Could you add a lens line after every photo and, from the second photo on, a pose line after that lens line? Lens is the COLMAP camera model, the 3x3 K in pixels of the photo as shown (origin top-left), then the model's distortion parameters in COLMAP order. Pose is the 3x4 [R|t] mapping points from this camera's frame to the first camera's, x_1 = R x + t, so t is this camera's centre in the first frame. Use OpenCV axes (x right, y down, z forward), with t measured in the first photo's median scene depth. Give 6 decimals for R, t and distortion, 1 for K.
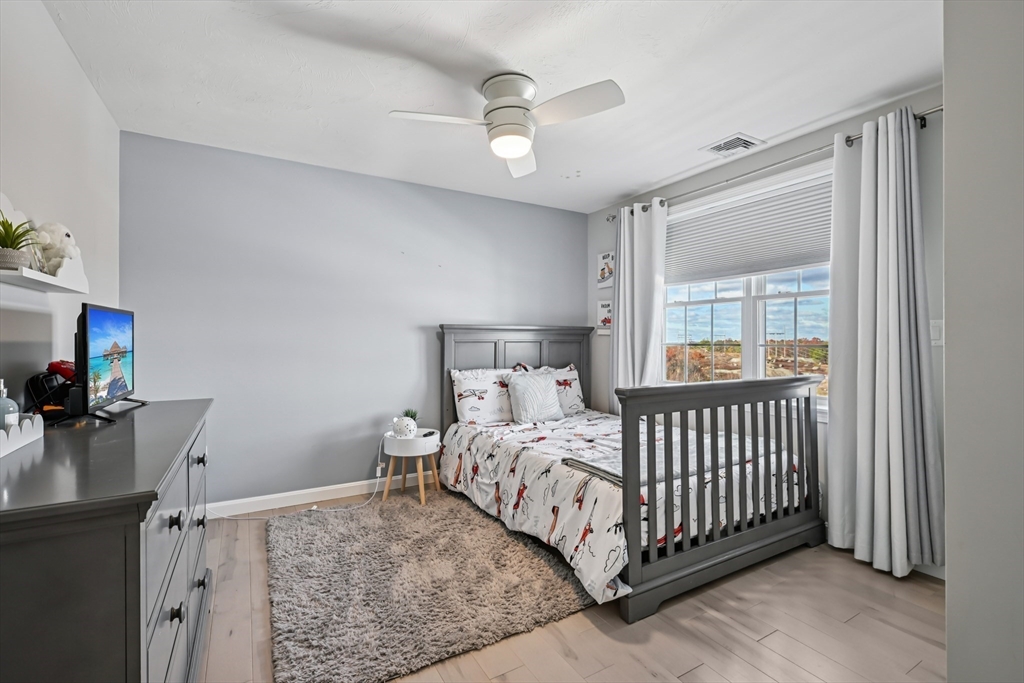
lens RADIAL K [[455.6, 0, 512.7], [0, 455.6, 339.5], [0, 0, 1]] dist [-0.001049, -0.000109]
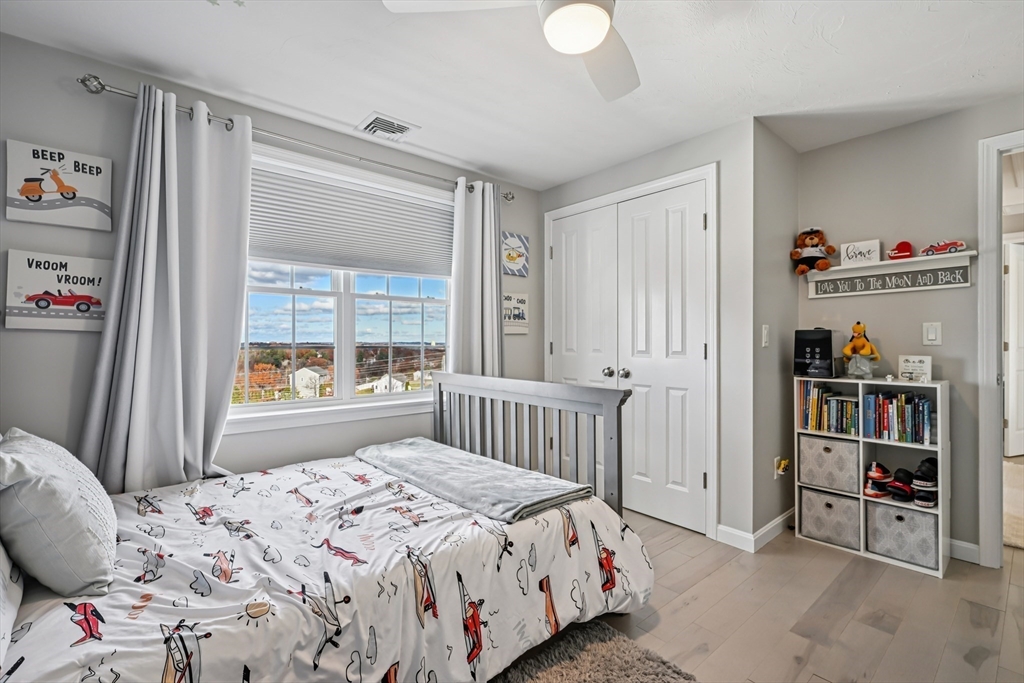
lens RADIAL K [[455.6, 0, 512.7], [0, 455.6, 341.0], [0, 0, 1]] dist [-0.001049, -0.000109]
pose [[-0.179729, 0.002982, 0.983712, -0.385746], [0.000290, 0.999996, -0.002979, 0.002505], [-0.983716, -0.000250, -0.179729, 0.771751]]
